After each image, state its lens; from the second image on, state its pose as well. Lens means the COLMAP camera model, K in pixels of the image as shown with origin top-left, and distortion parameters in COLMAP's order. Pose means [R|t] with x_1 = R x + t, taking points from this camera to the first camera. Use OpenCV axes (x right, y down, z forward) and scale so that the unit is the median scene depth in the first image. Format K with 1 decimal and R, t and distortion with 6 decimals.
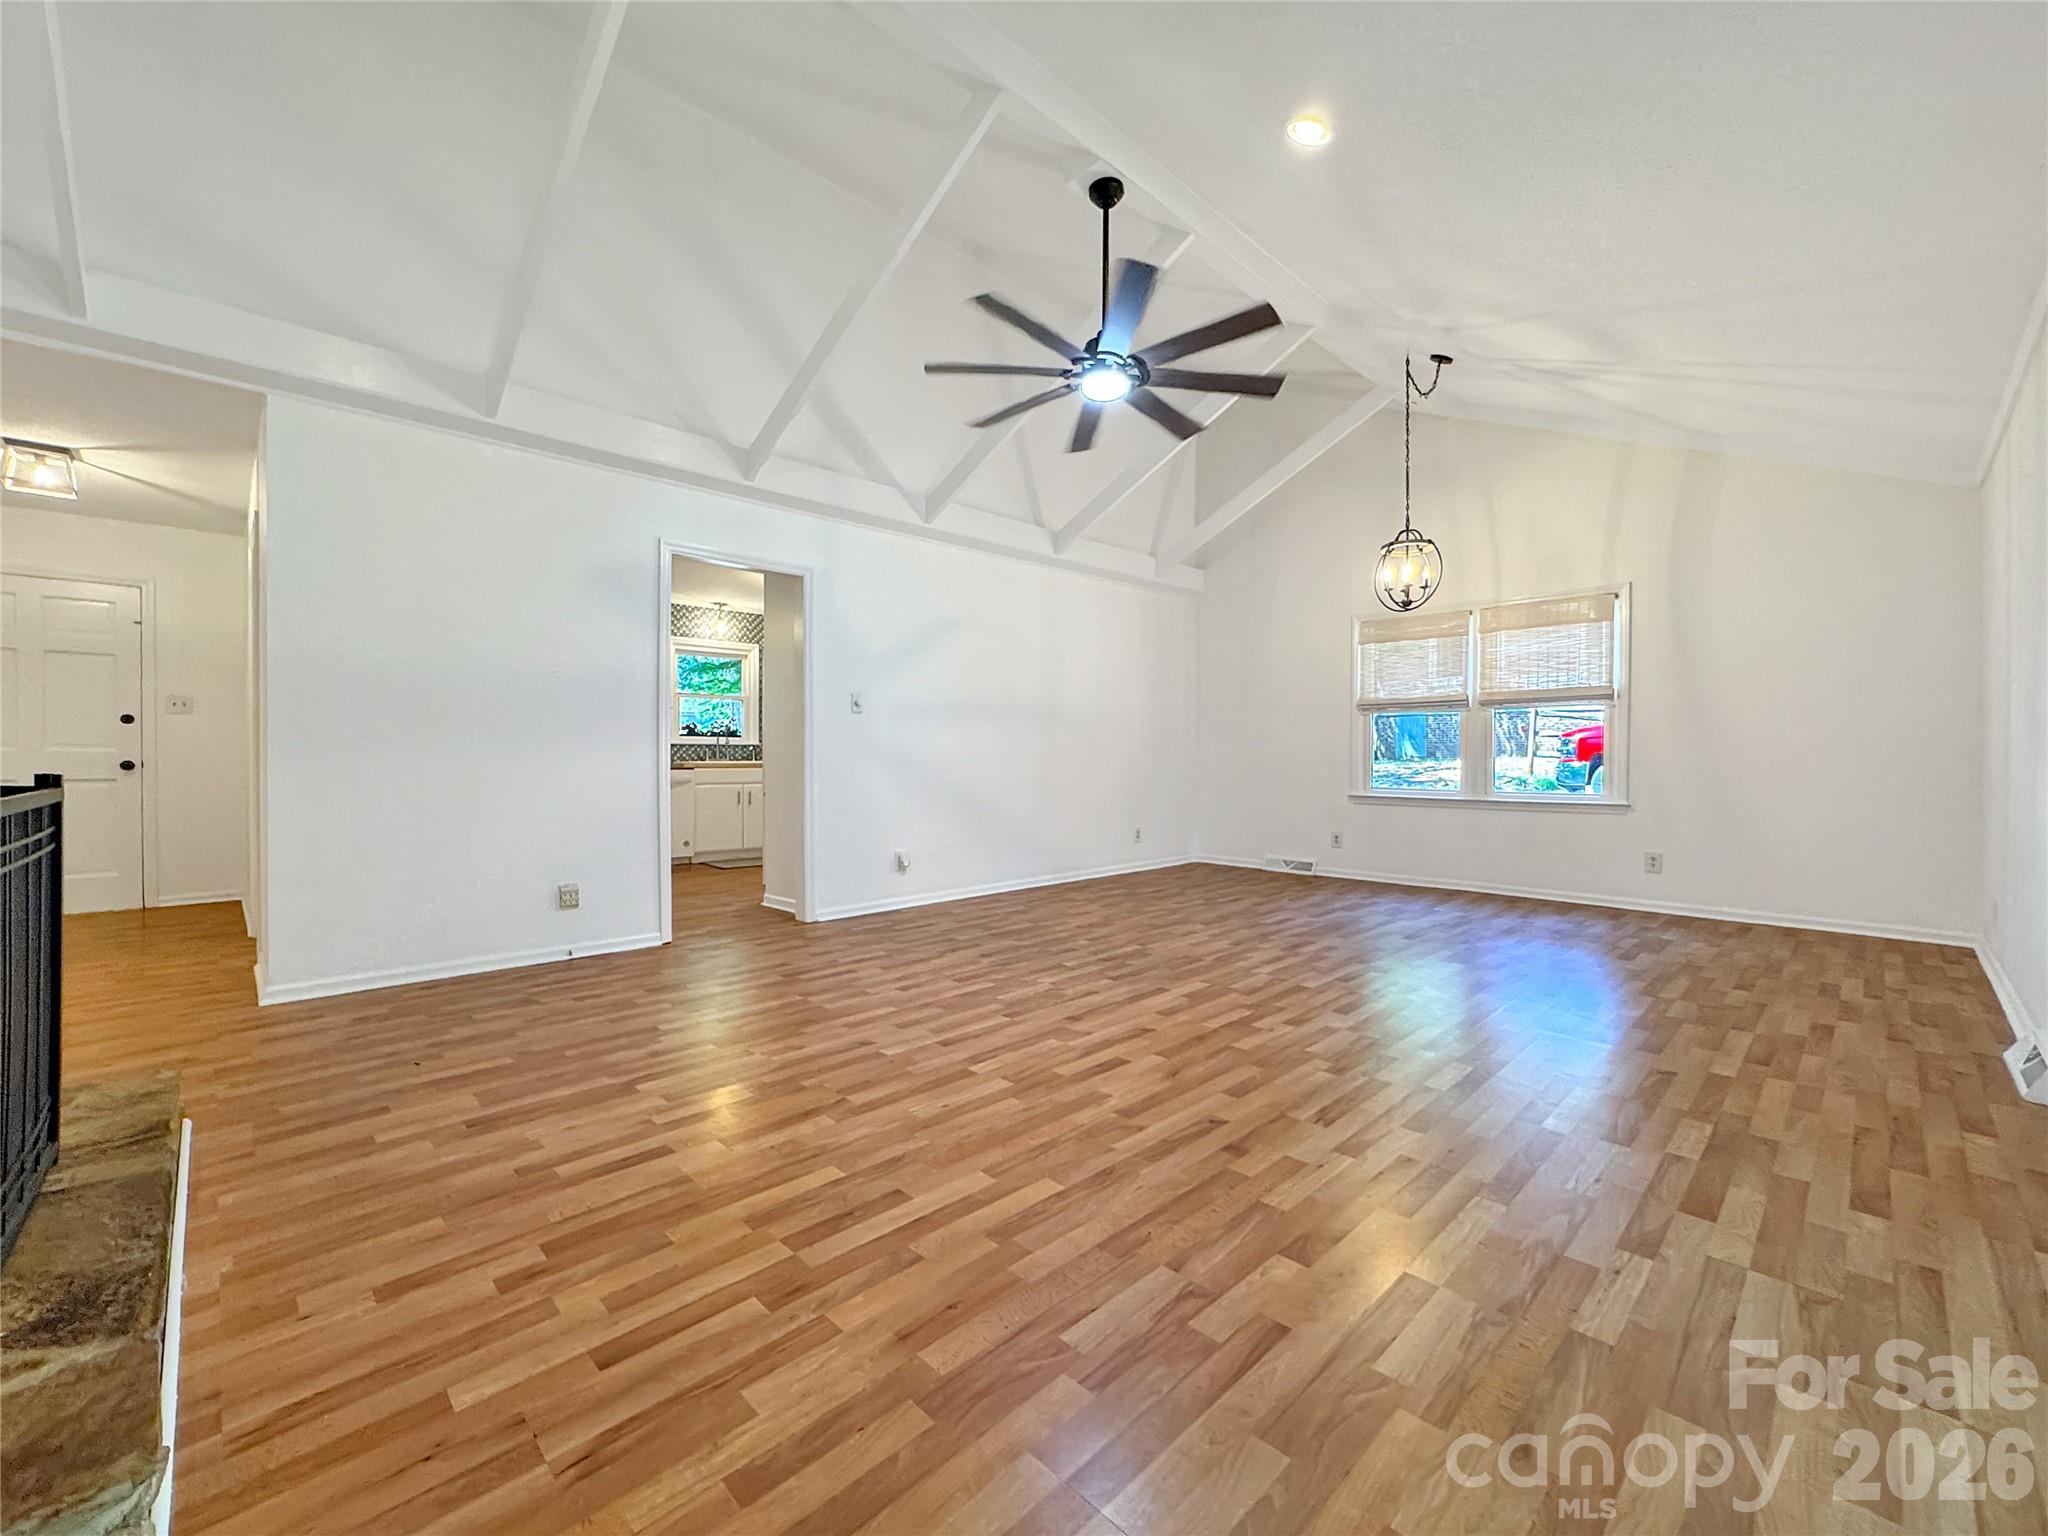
lens RADIAL K [[837.7, 0, 1024.3], [0, 837.7, 749.2], [0, 0, 1]] dist [-0.002767, 0.000297]
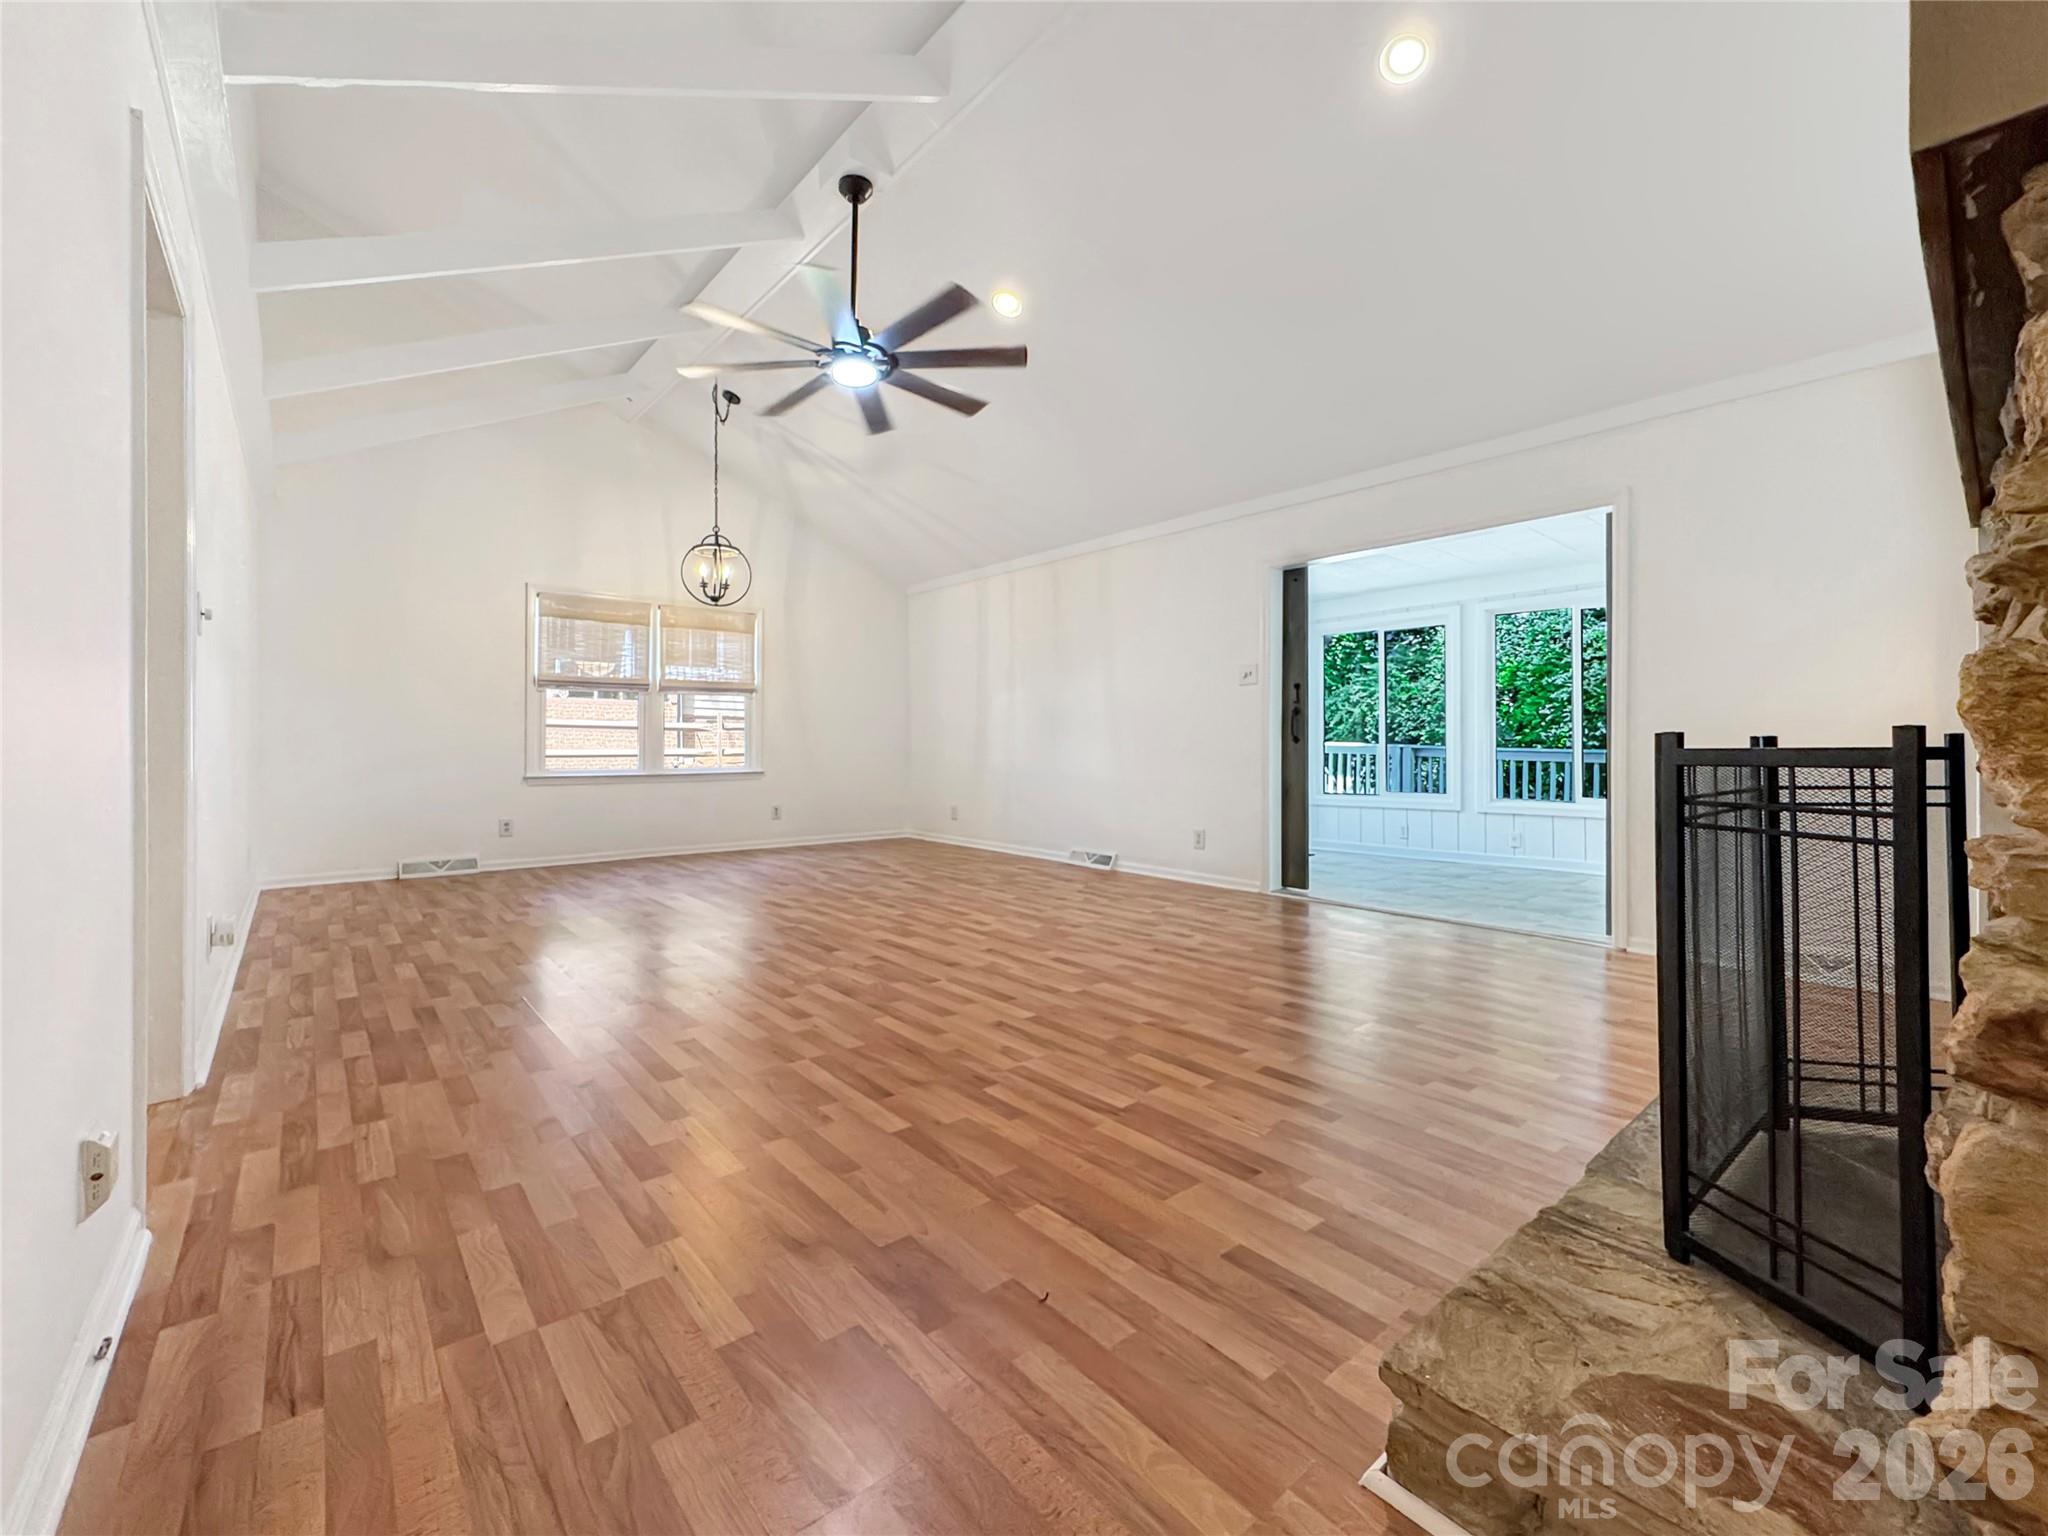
lens RADIAL K [[837.7, 0, 1019.9], [0, 837.7, 770.8], [0, 0, 1]] dist [-0.002767, 0.000297]
pose [[0.070446, -0.031900, 0.997005, -1.148546], [-0.012429, 0.999383, 0.032855, 0.024477], [-0.997438, -0.014706, 0.070006, 0.911777]]
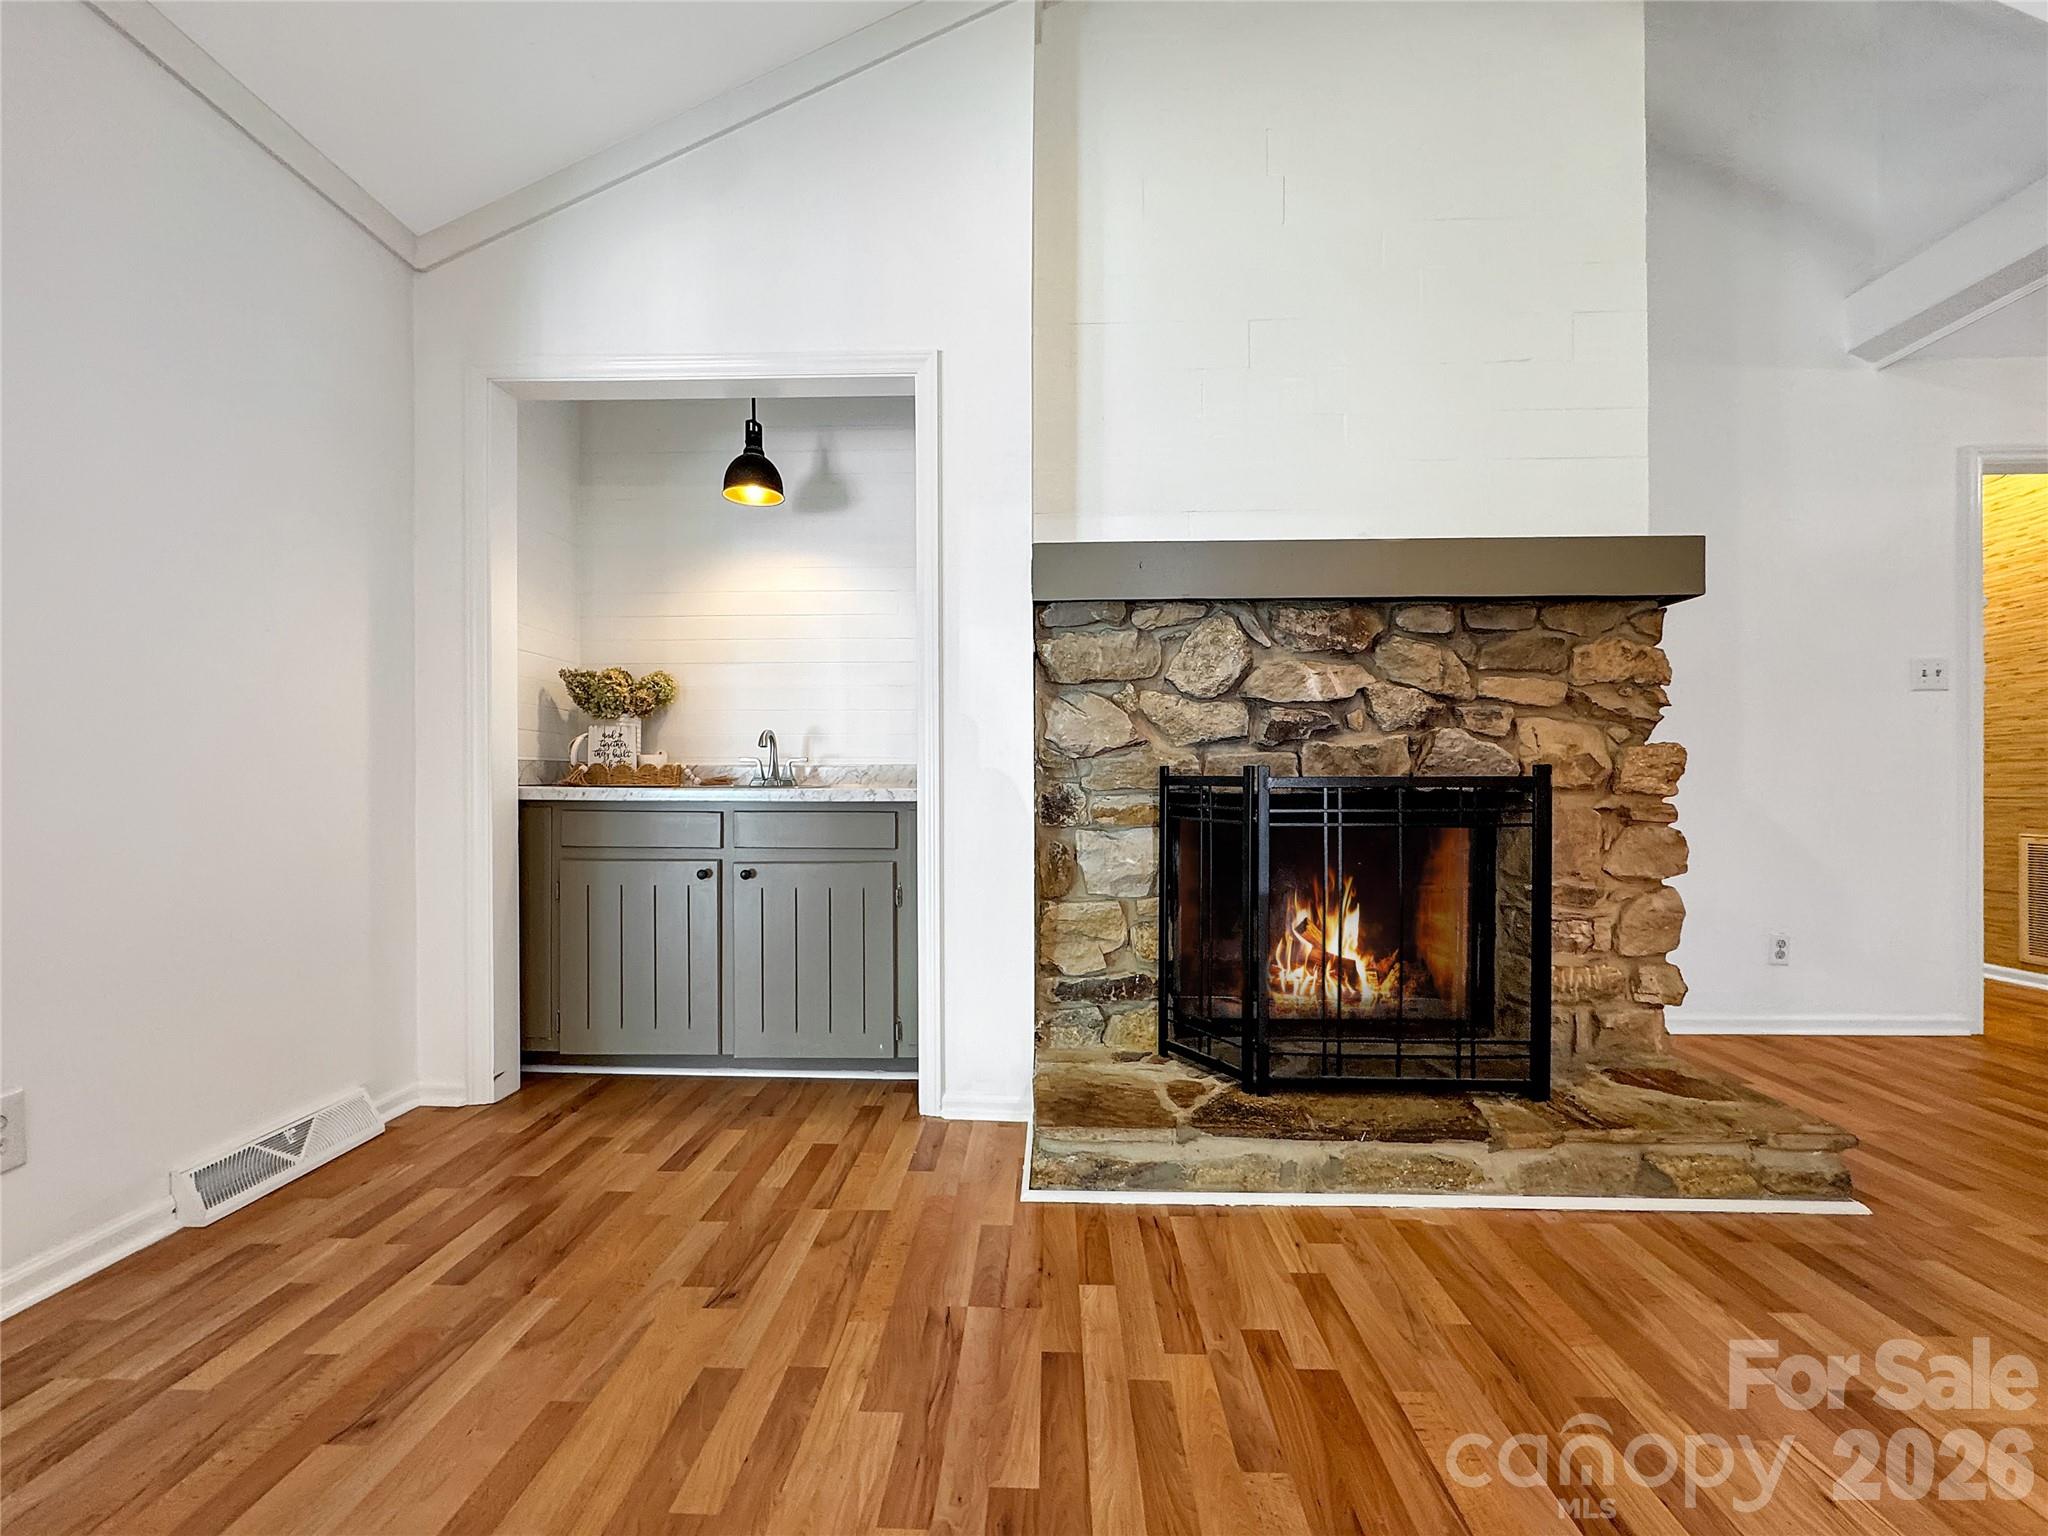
lens RADIAL K [[837.7, 0, 1020.2], [0, 837.7, 787.1], [0, 0, 1]] dist [-0.002767, 0.000297]
pose [[-0.726778, 0.005306, -0.686852, 0.090542], [0.008852, 0.999959, -0.001642, 0.032344], [0.686815, -0.007273, -0.726795, 0.795159]]
